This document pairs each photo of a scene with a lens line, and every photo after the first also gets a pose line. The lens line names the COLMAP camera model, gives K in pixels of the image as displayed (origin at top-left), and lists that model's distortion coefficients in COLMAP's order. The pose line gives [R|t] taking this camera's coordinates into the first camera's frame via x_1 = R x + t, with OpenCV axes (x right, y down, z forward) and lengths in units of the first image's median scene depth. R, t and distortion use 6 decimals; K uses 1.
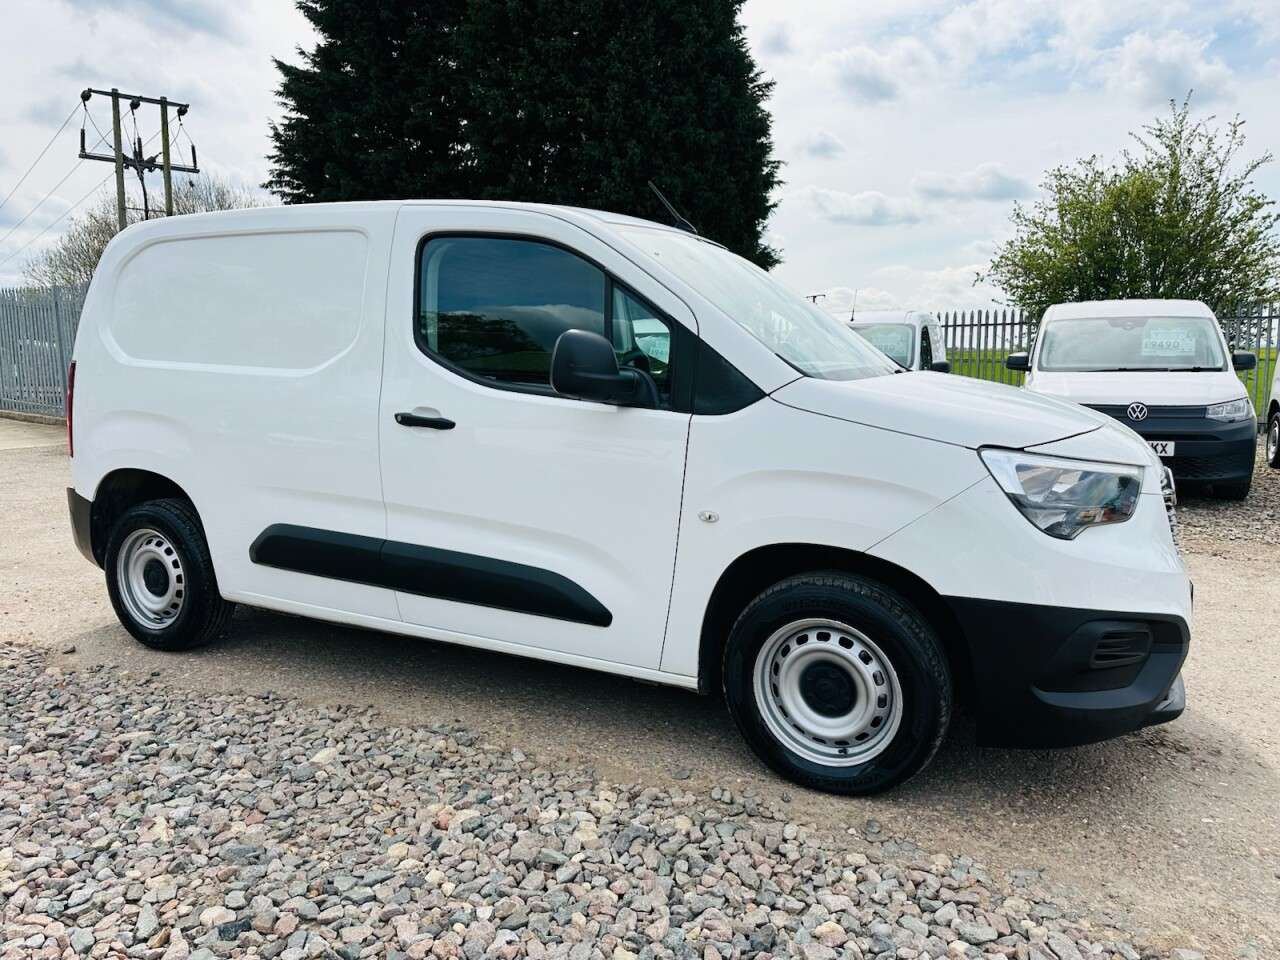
lens RADIAL K [[900.0, 0, 642.8], [0, 900.0, 477.1], [0, 0, 1]] dist [0.032597, -0.039117]
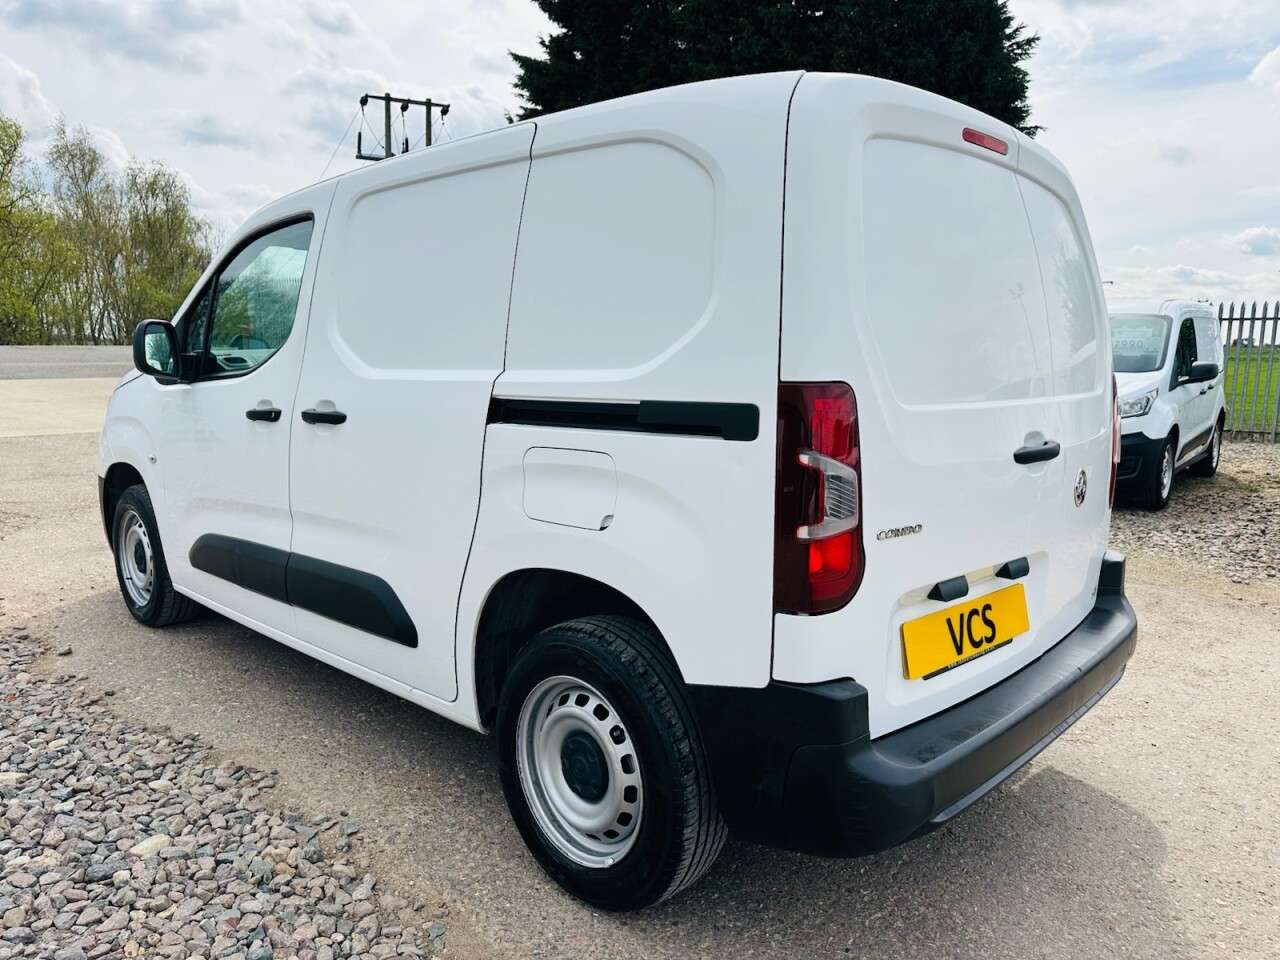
lens RADIAL K [[900.0, 0, 638.8], [0, 900.0, 487.5], [0, 0, 1]] dist [0.032597, -0.039117]
pose [[0.960739, 0.059665, -0.270963, 0.080796], [-0.053790, 0.998129, 0.029063, -0.017362], [0.272190, -0.013346, 0.962151, 0.105263]]
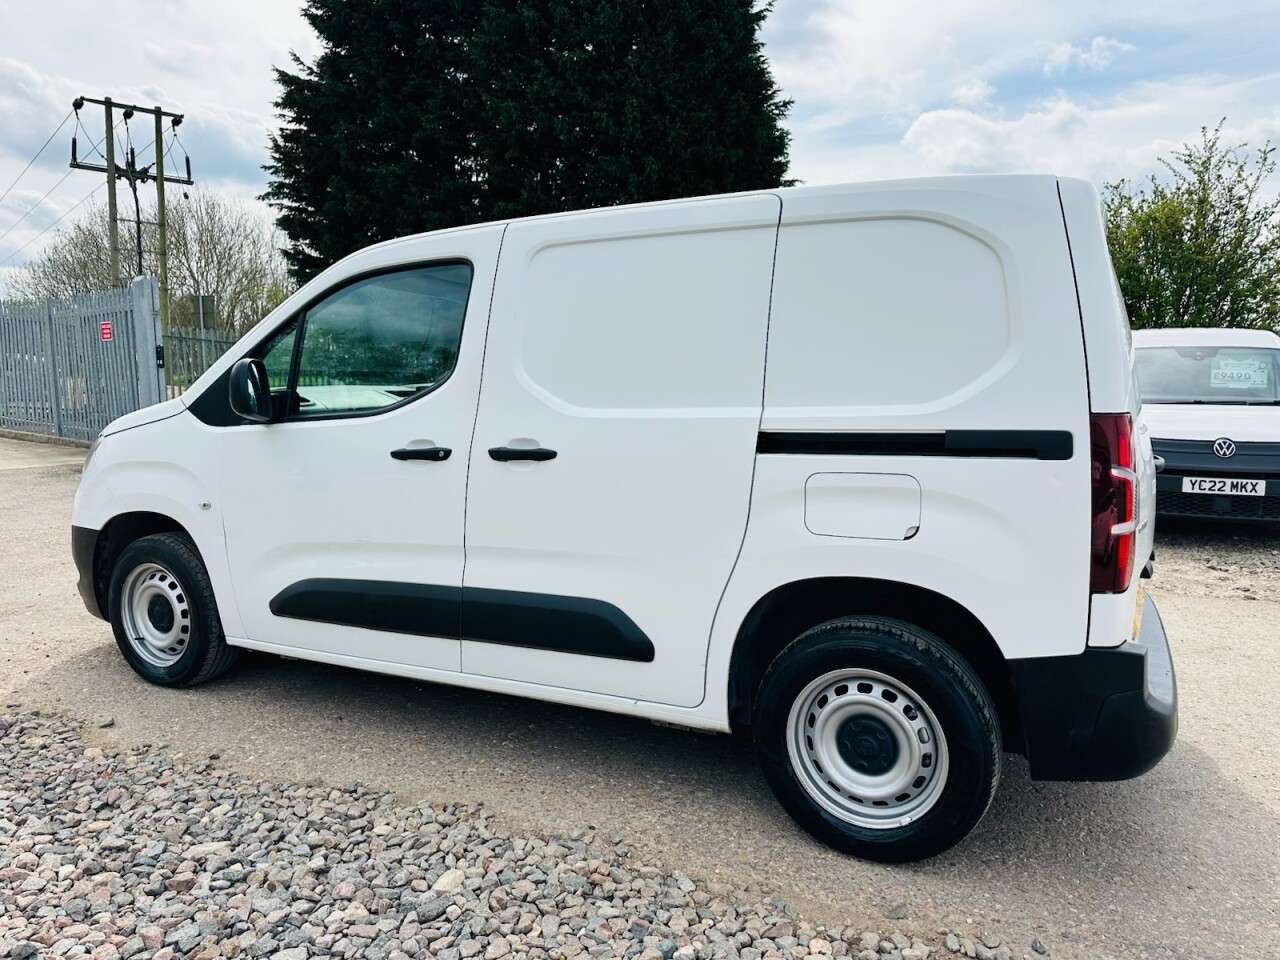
lens RADIAL K [[900.0, 0, 640.9], [0, 900.0, 491.4], [0, 0, 1]] dist [0.032597, -0.039117]
pose [[0.999825, 0.010293, 0.015633, -0.059505], [-0.010199, 0.999929, -0.006090, -0.012193], [-0.015695, 0.005930, 0.999859, 0.054536]]
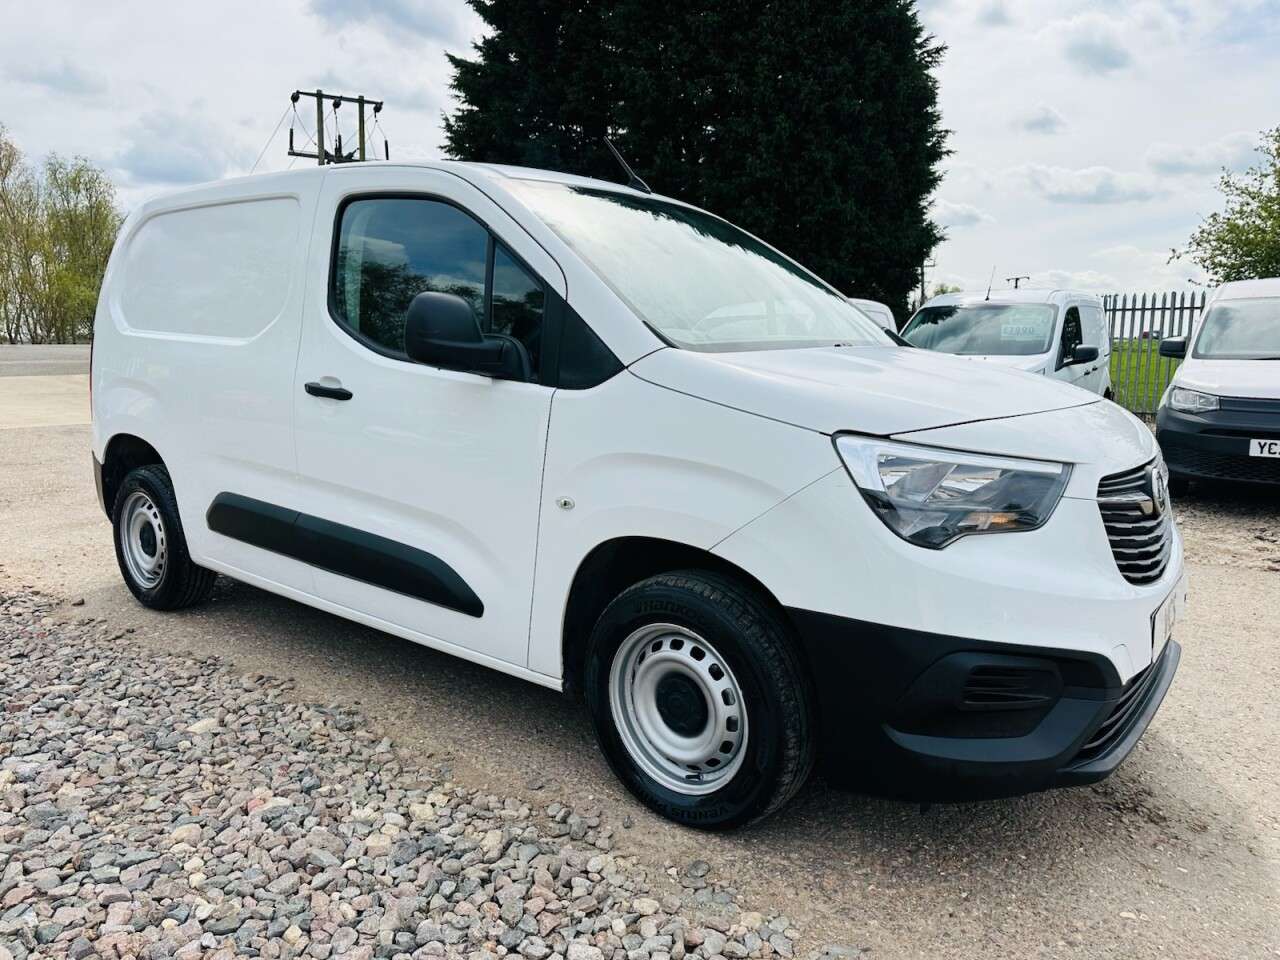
lens RADIAL K [[900.0, 0, 640.5], [0, 900.0, 479.1], [0, 0, 1]] dist [0.032597, -0.039117]
pose [[0.978296, 0.040016, -0.203313, 0.094130], [-0.036599, 0.999119, 0.020540, -0.000085], [0.203956, -0.012653, 0.978898, 0.039129]]
